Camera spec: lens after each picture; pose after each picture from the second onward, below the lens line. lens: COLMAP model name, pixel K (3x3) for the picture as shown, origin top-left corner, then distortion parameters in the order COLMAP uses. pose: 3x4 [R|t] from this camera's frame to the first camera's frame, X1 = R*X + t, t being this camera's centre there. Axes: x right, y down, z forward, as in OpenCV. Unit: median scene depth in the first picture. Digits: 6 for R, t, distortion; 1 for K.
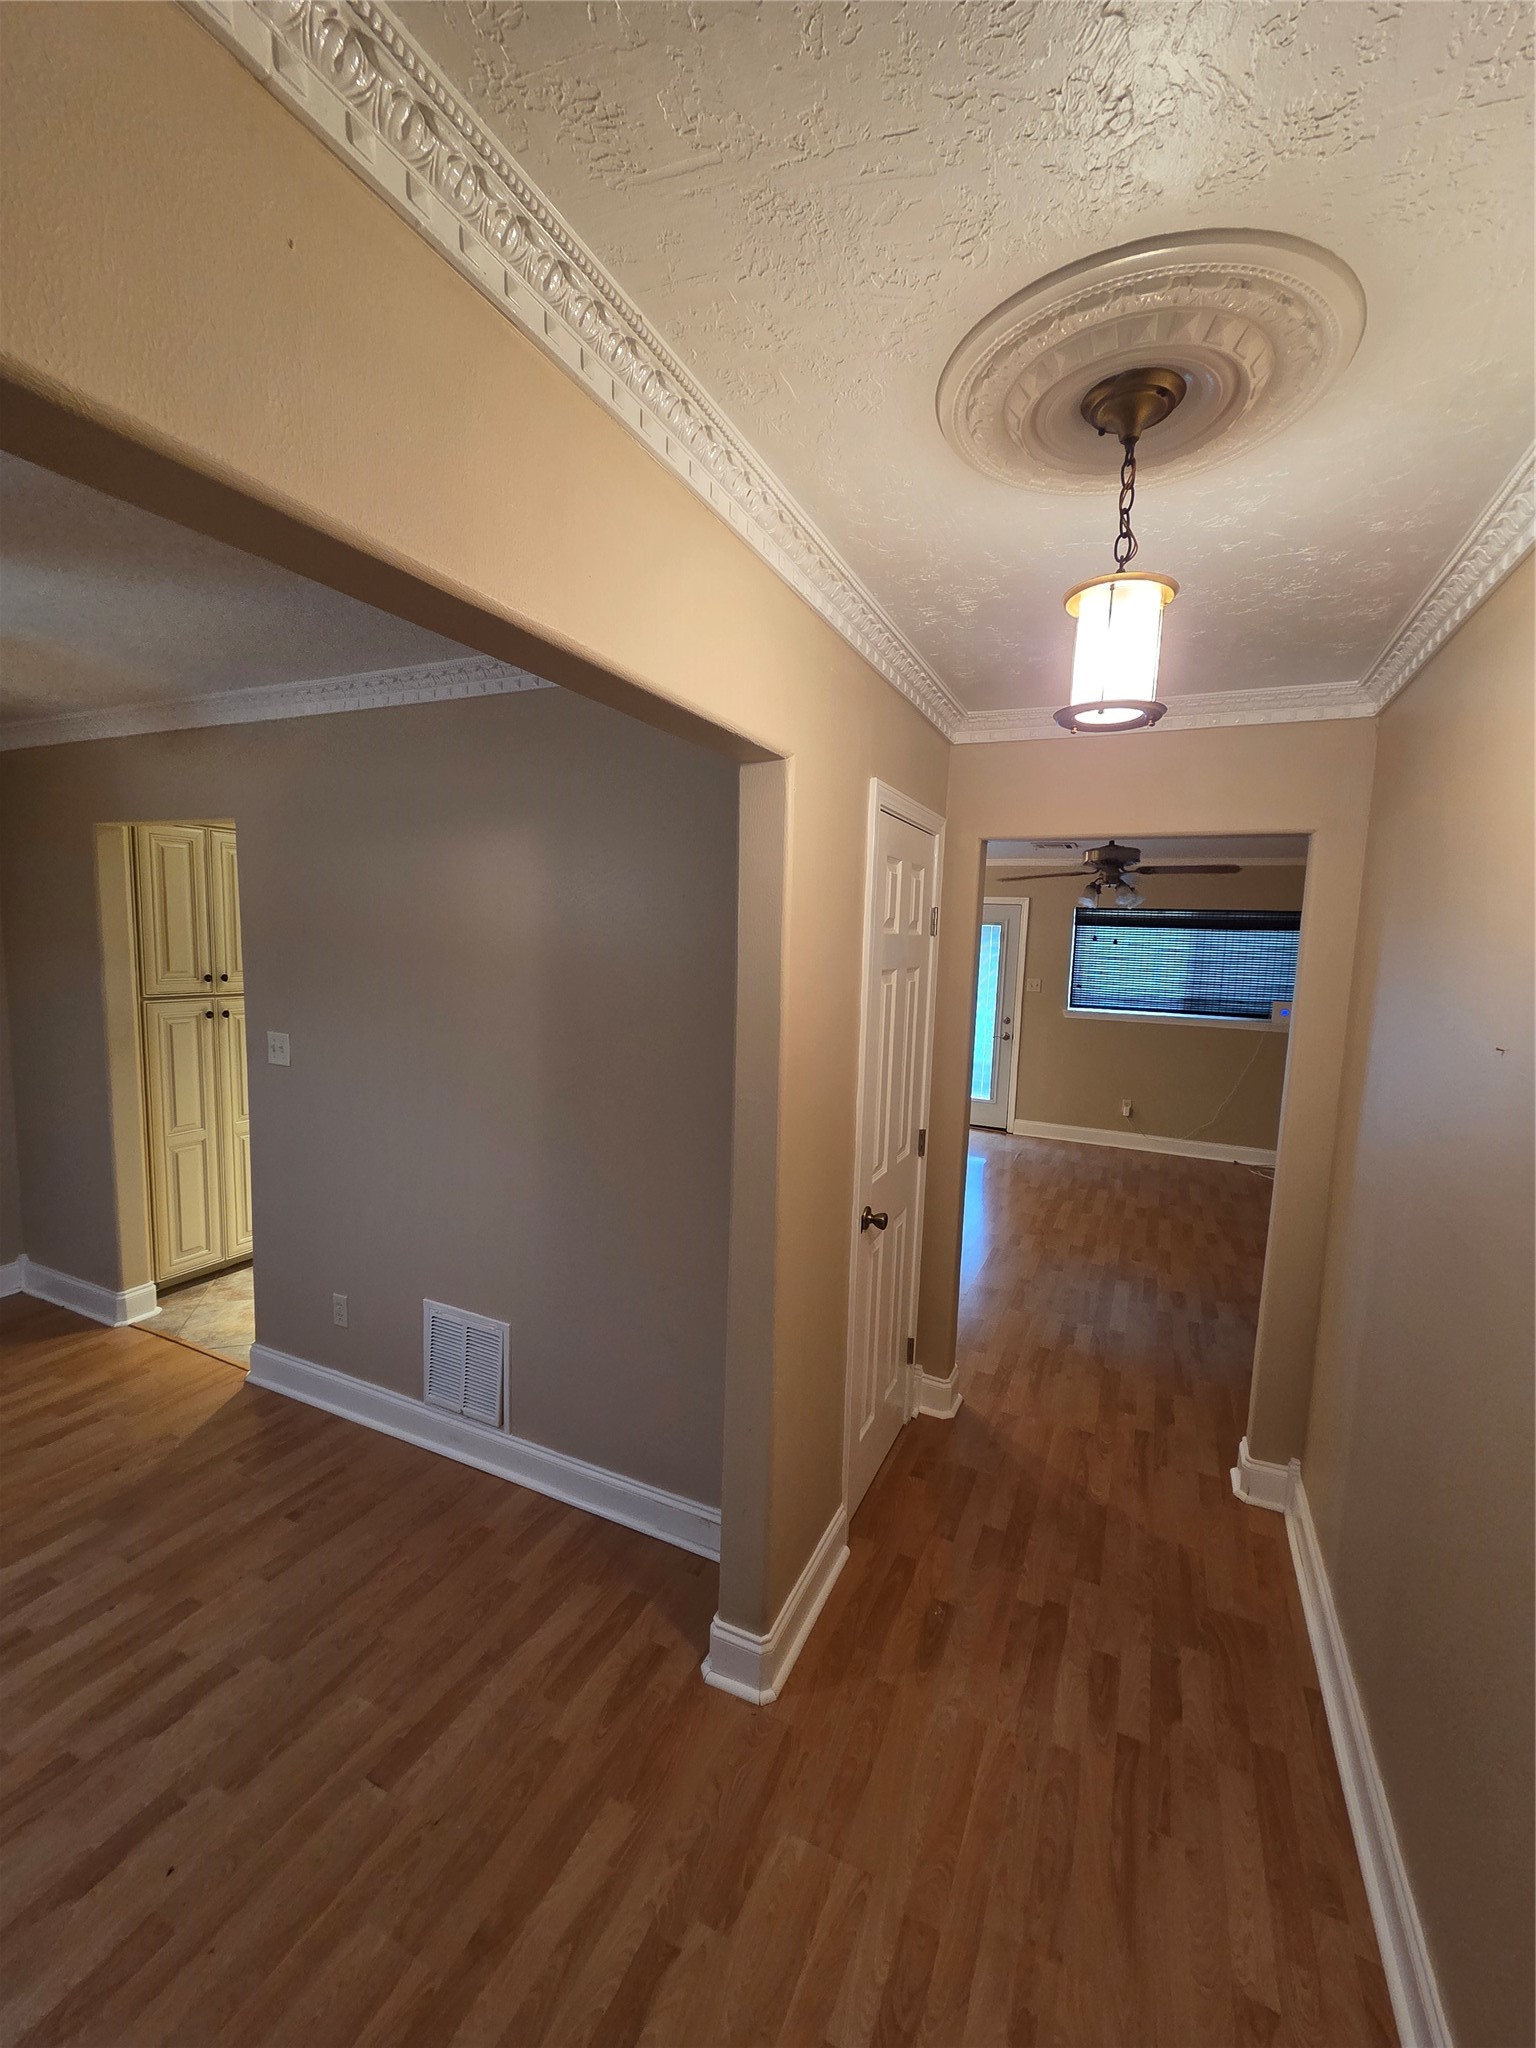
lens RADIAL K [[840.7, 0, 767.3], [0, 840.7, 1027.0], [0, 0, 1]] dist [-0.007510, 0.003221]
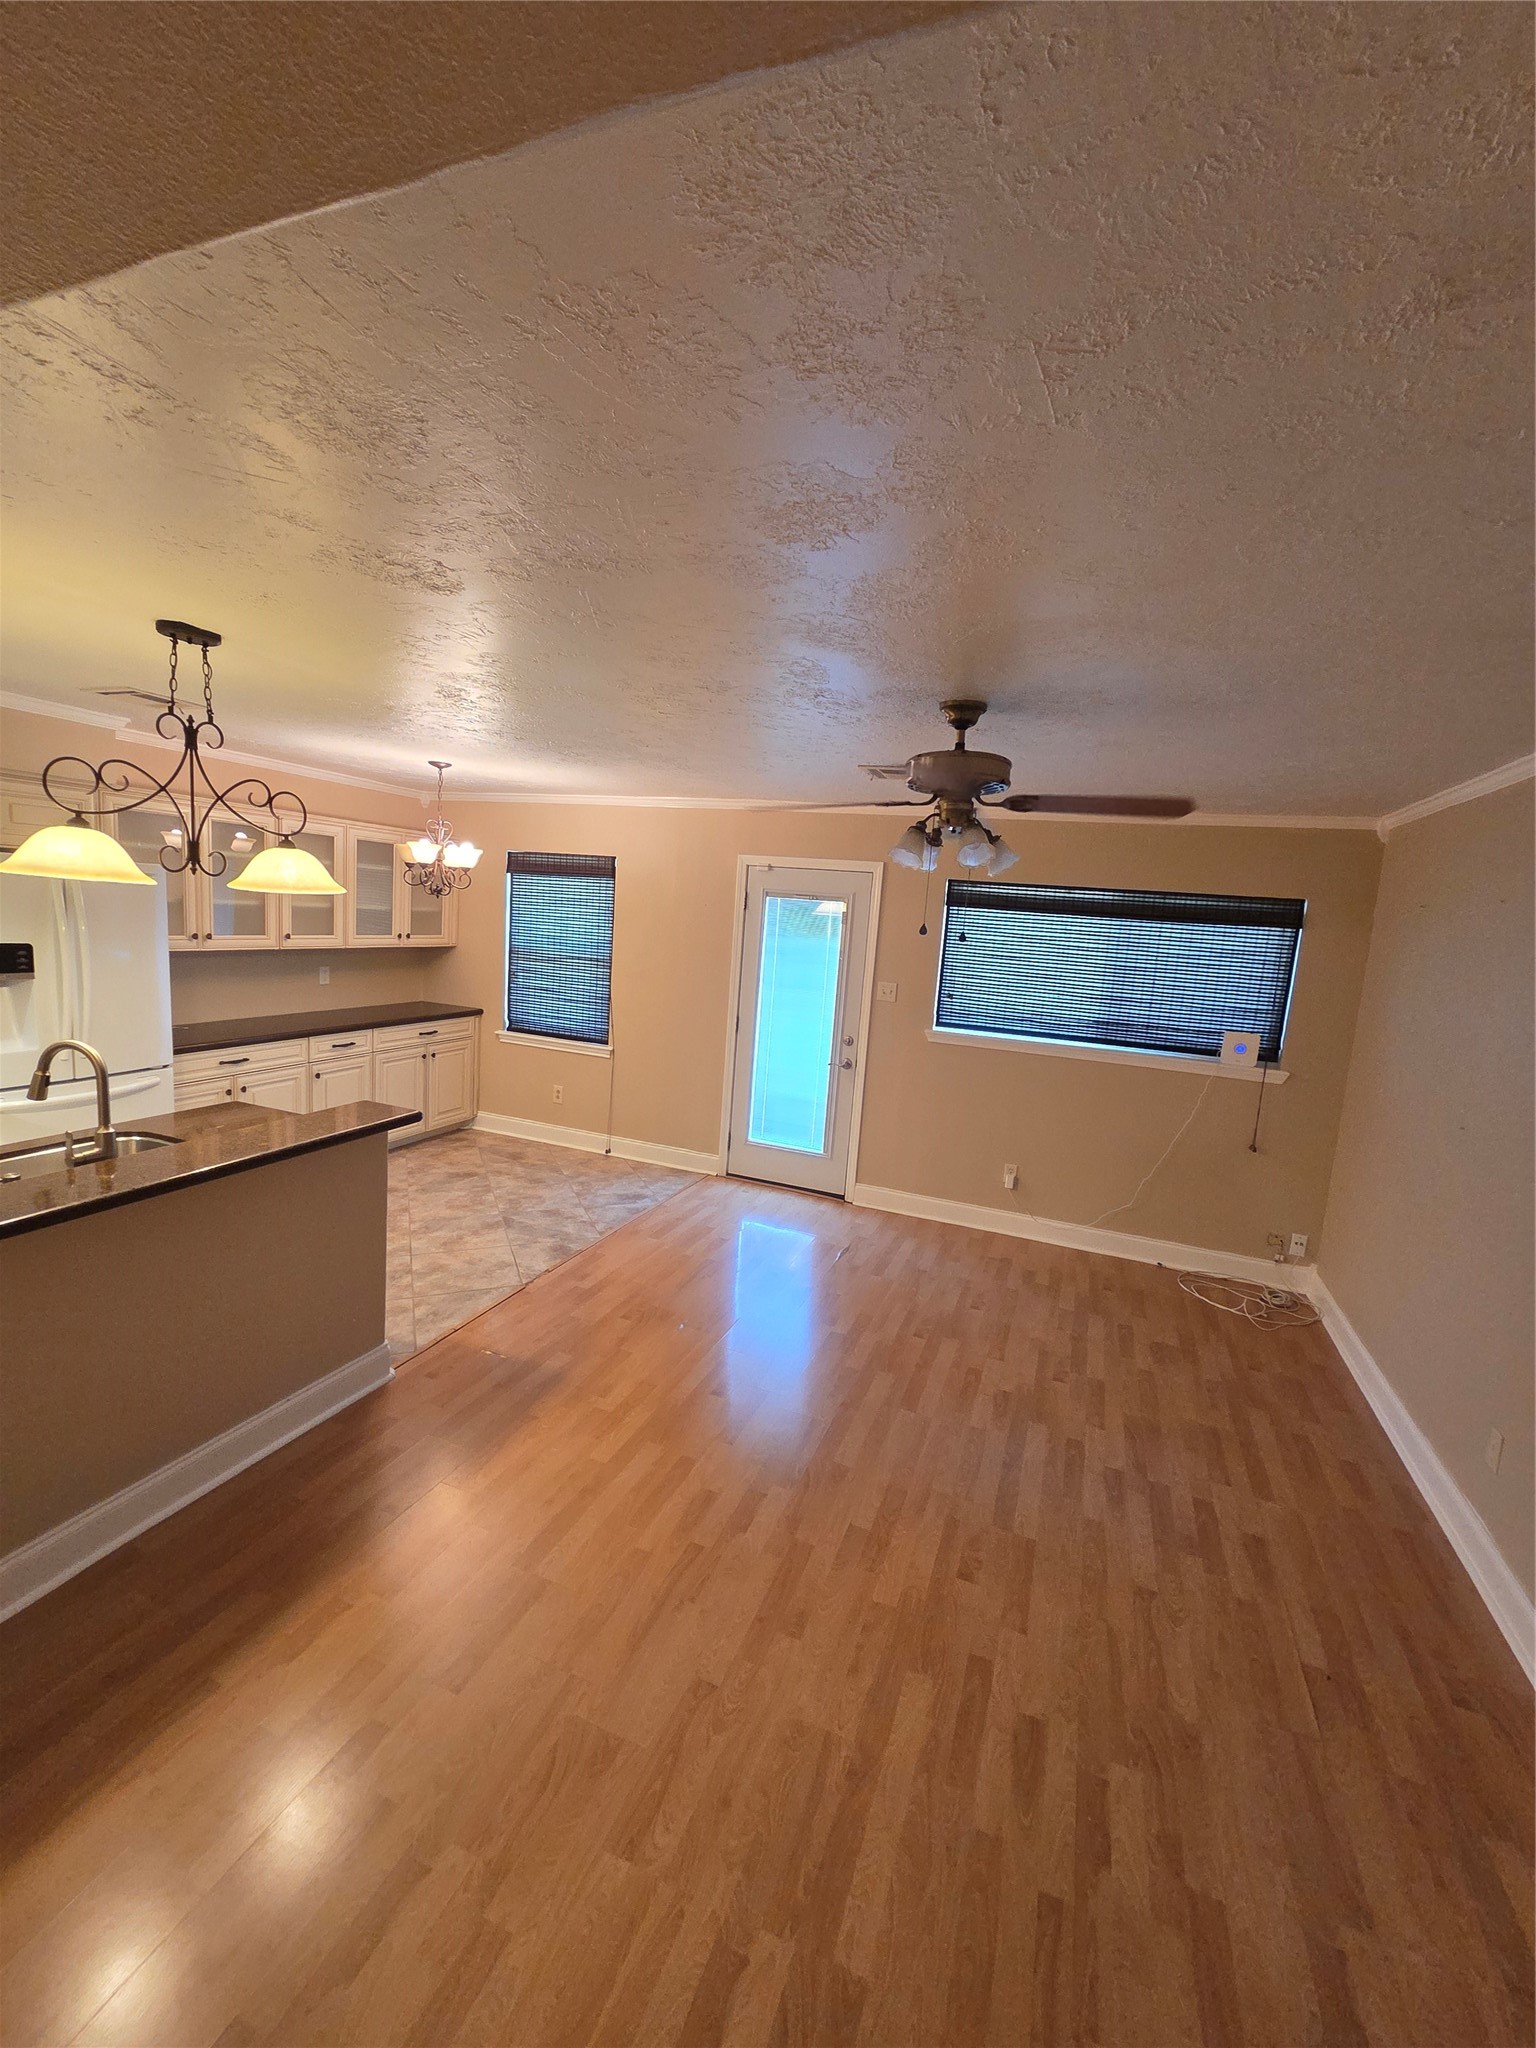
lens RADIAL K [[840.7, 0, 773.5], [0, 840.7, 1024.6], [0, 0, 1]] dist [-0.007510, 0.003221]
pose [[0.996563, 0.028891, 0.077642, 0.194299], [-0.031177, 0.999110, 0.028397, -0.044448], [-0.076753, -0.030720, 0.996577, 0.364348]]
